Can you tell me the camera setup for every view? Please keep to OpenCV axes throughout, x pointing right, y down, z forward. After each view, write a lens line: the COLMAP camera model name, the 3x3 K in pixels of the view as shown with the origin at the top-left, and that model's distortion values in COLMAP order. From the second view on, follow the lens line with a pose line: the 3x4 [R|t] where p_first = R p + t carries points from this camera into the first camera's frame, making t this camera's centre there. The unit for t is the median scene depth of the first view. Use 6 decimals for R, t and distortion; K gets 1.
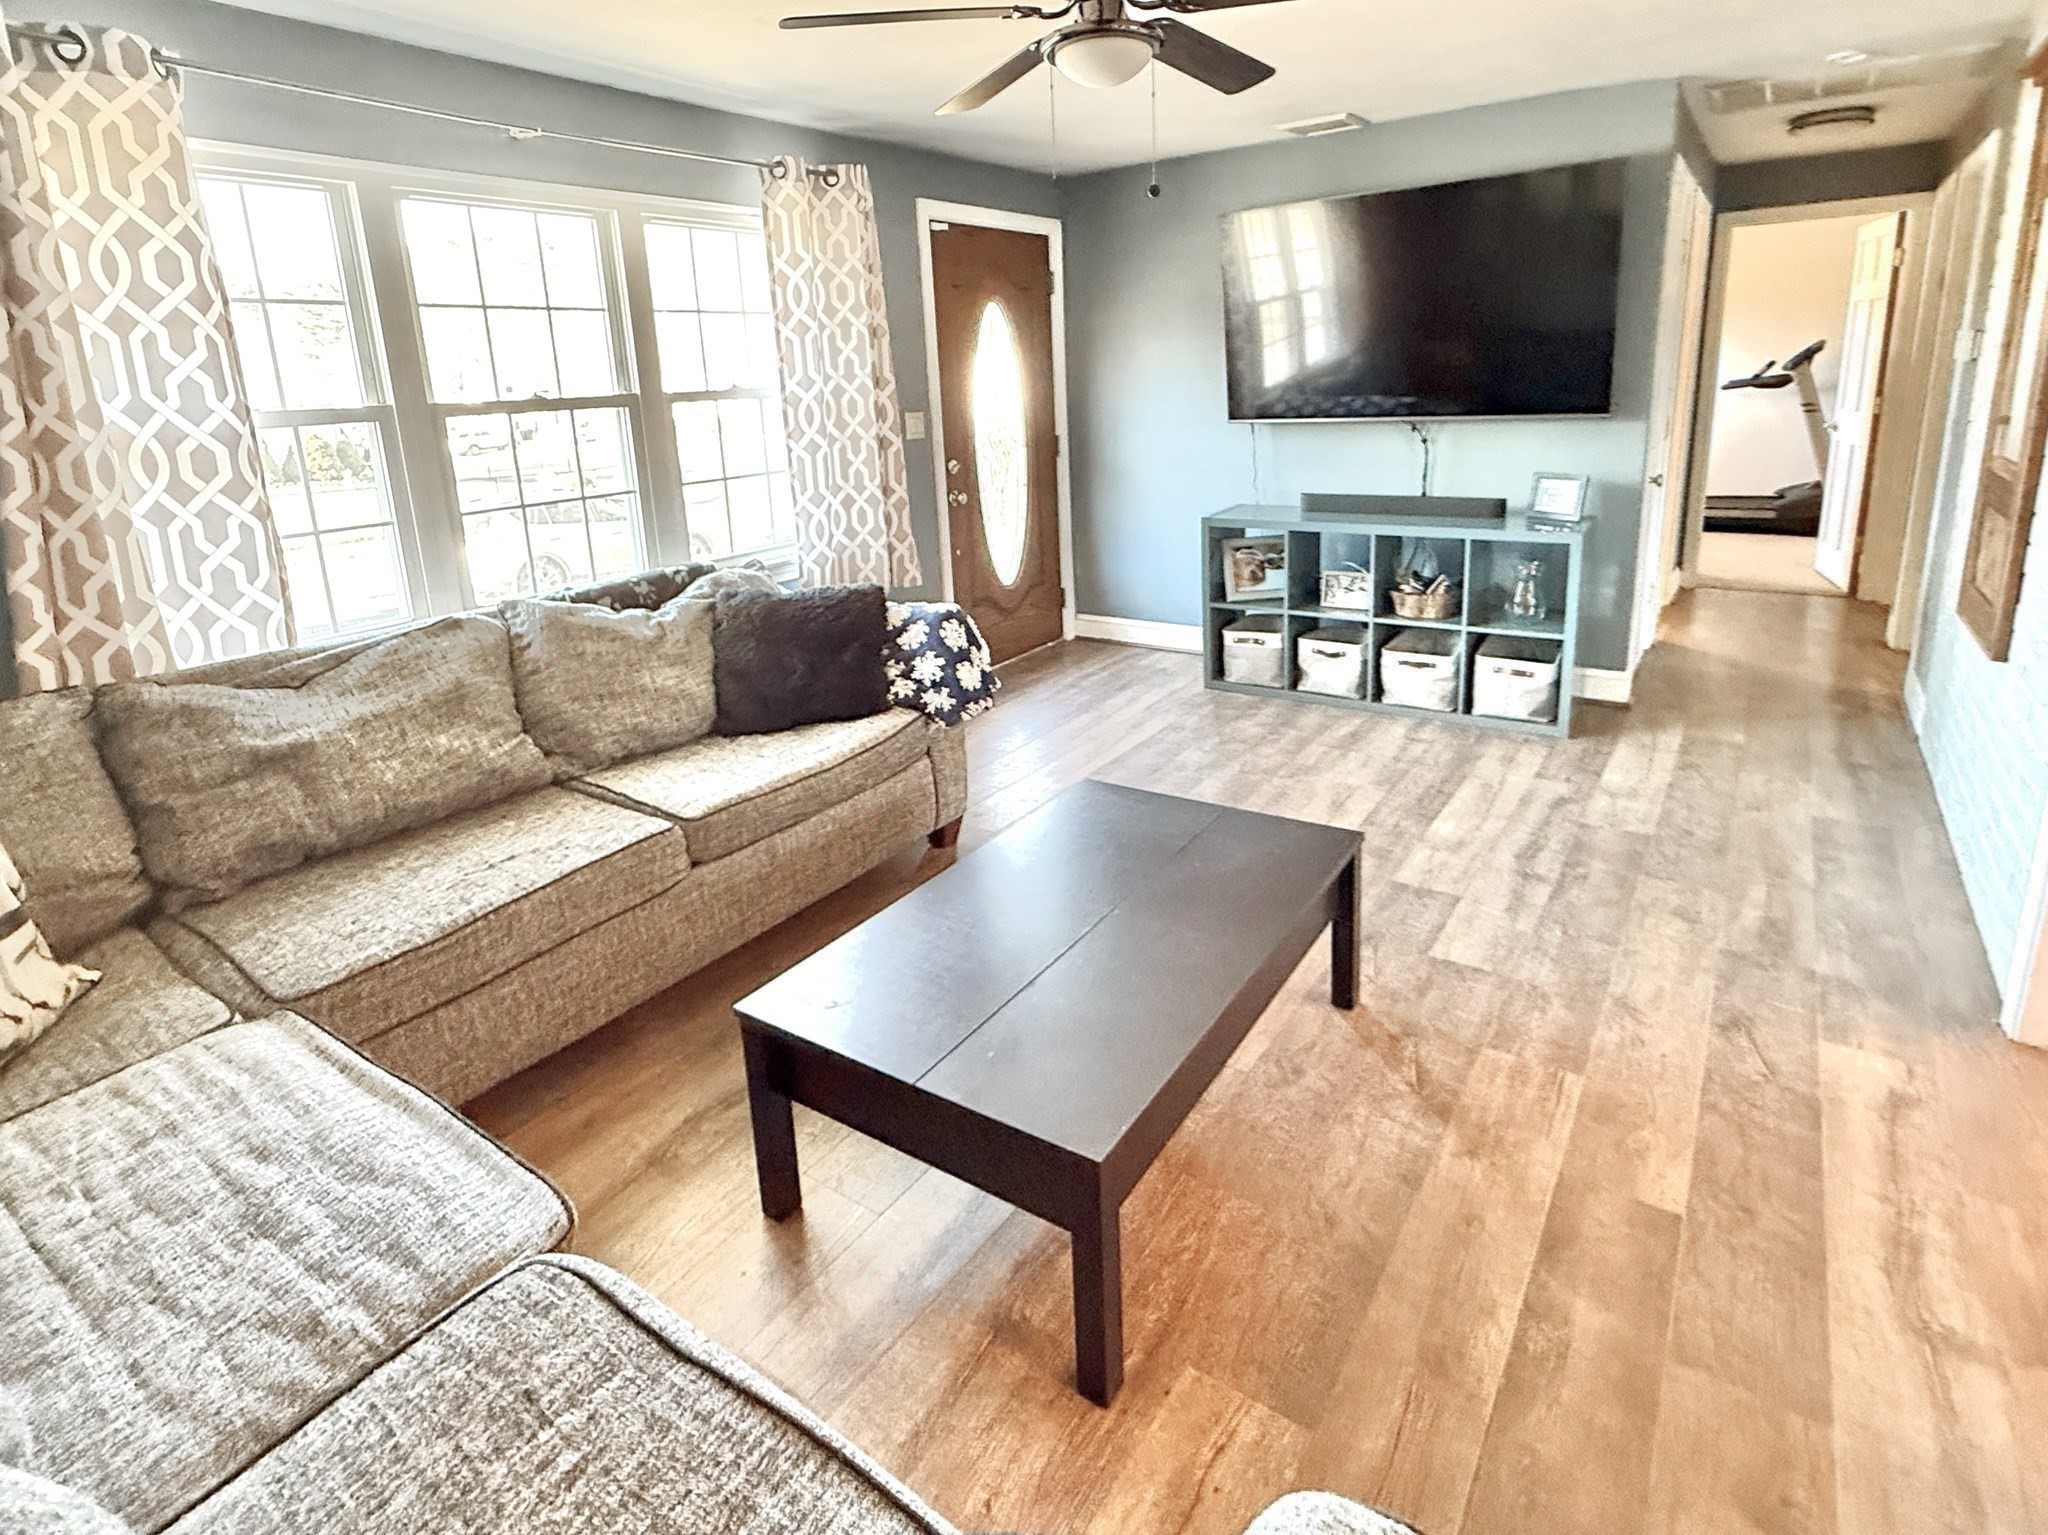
lens RADIAL K [[1008.3, 0, 1010.3], [0, 1008.3, 757.5], [0, 0, 1]] dist [-0.009641, 0.001664]
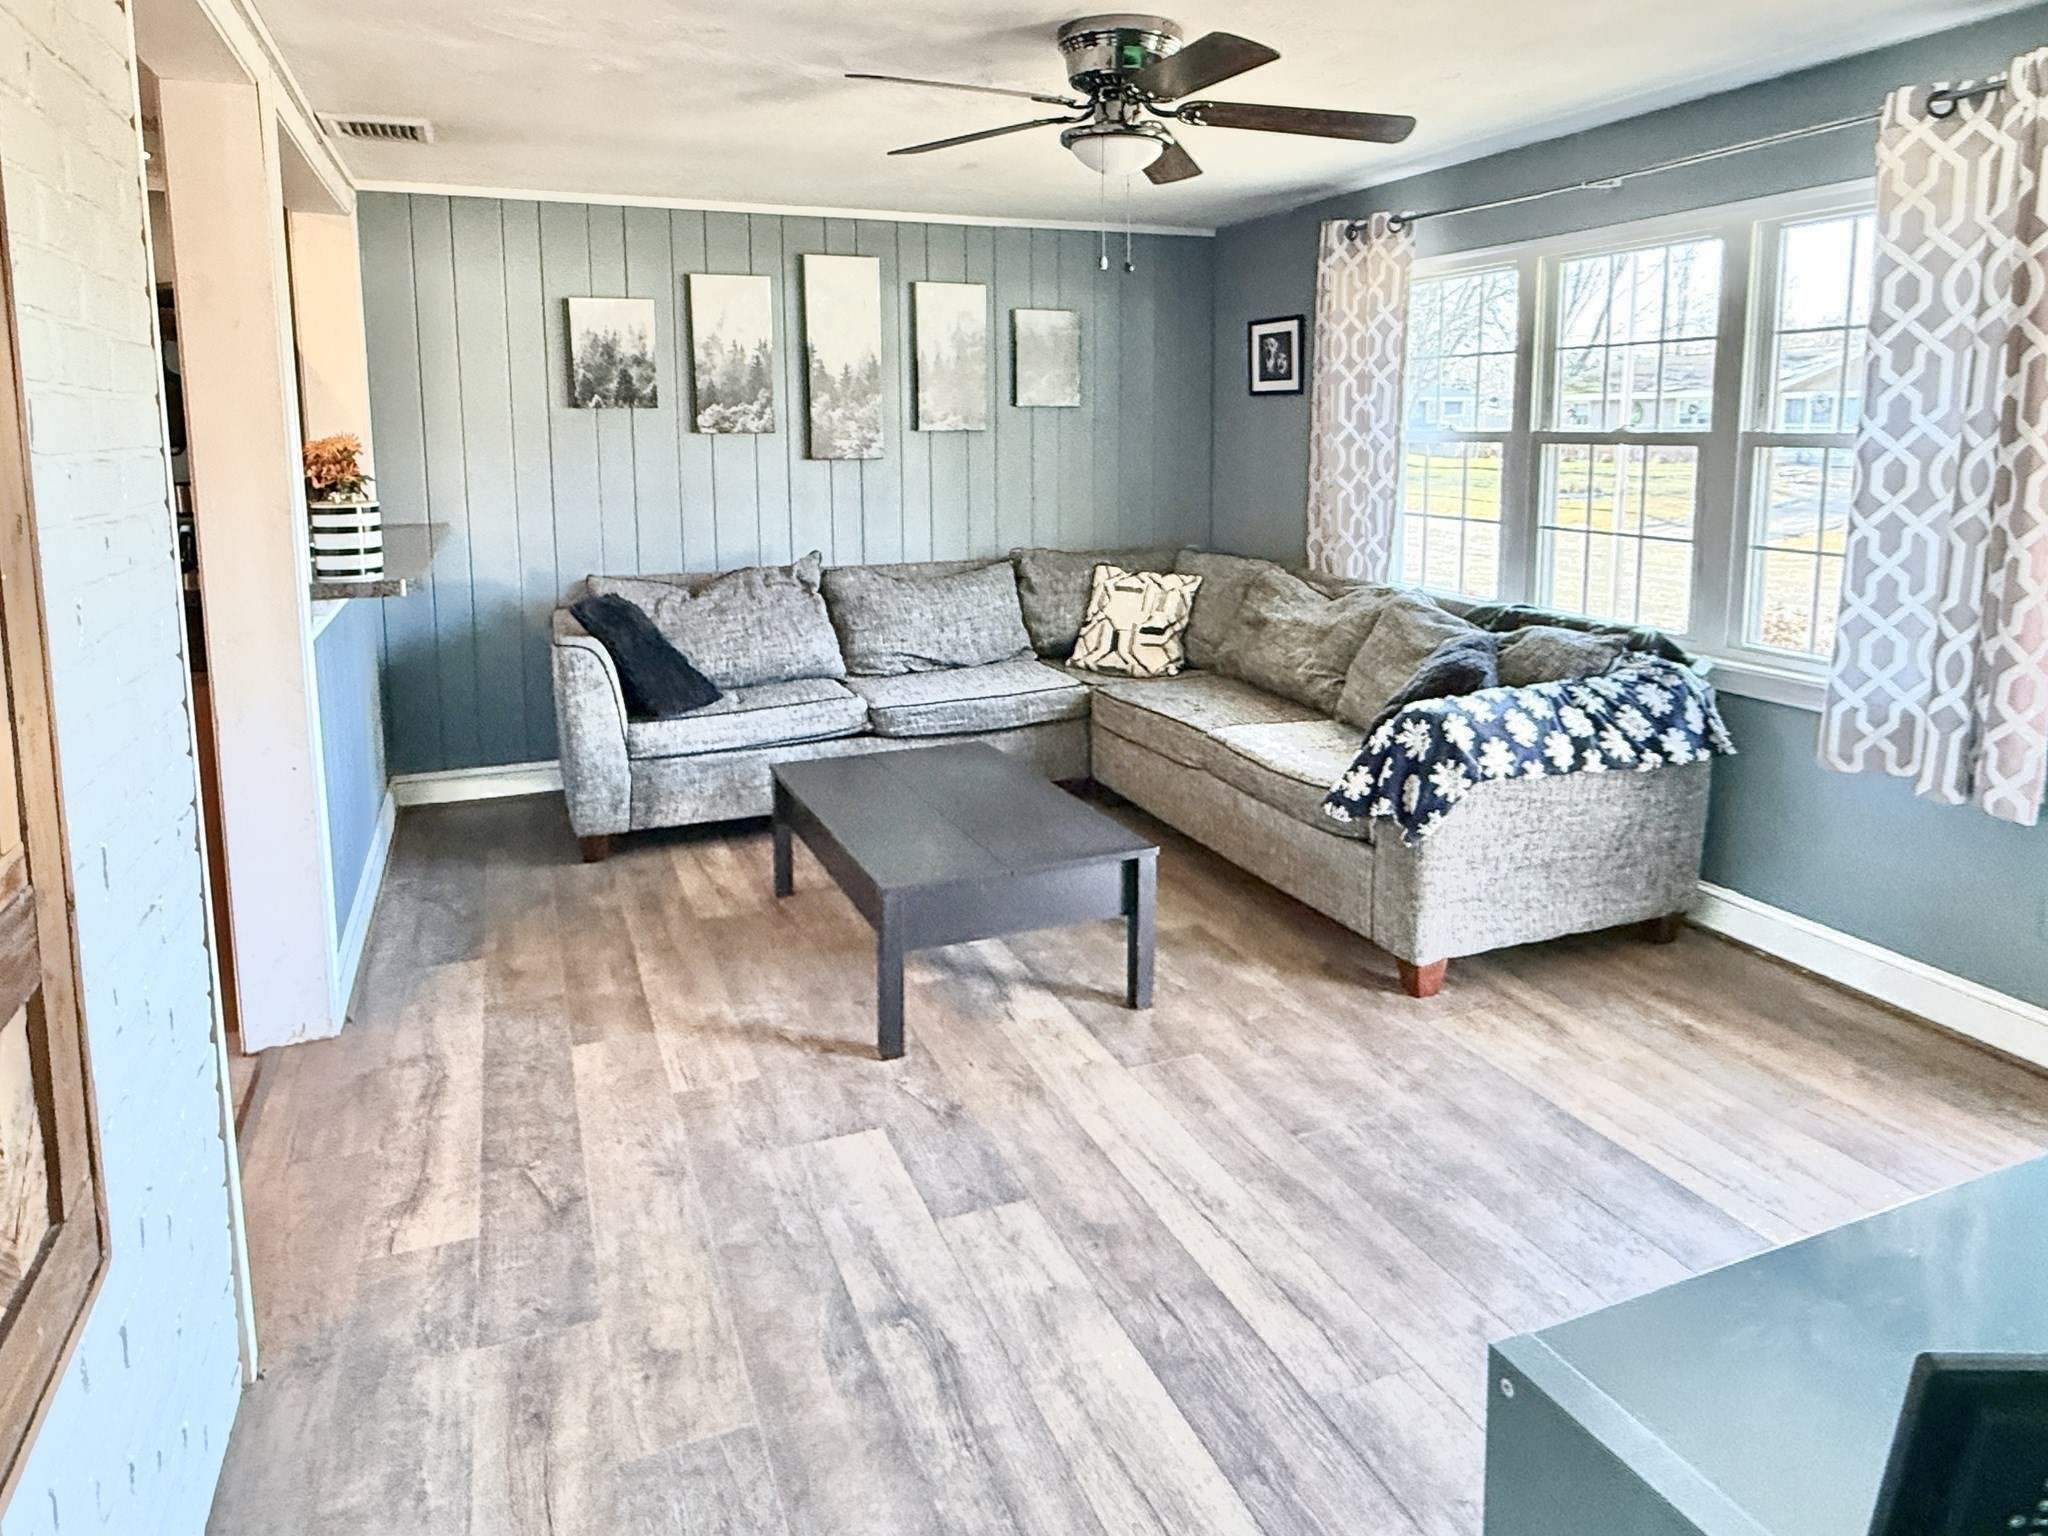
lens RADIAL K [[1218.9, 0, 1013.8], [0, 1218.9, 775.3], [0, 0, 1]] dist [-0.016452, -0.000560]
pose [[-0.532241, 0.275317, -0.800575, 1.149942], [-0.277164, 0.836862, 0.472061, -0.590331], [0.799937, 0.473141, -0.369104, 1.398758]]
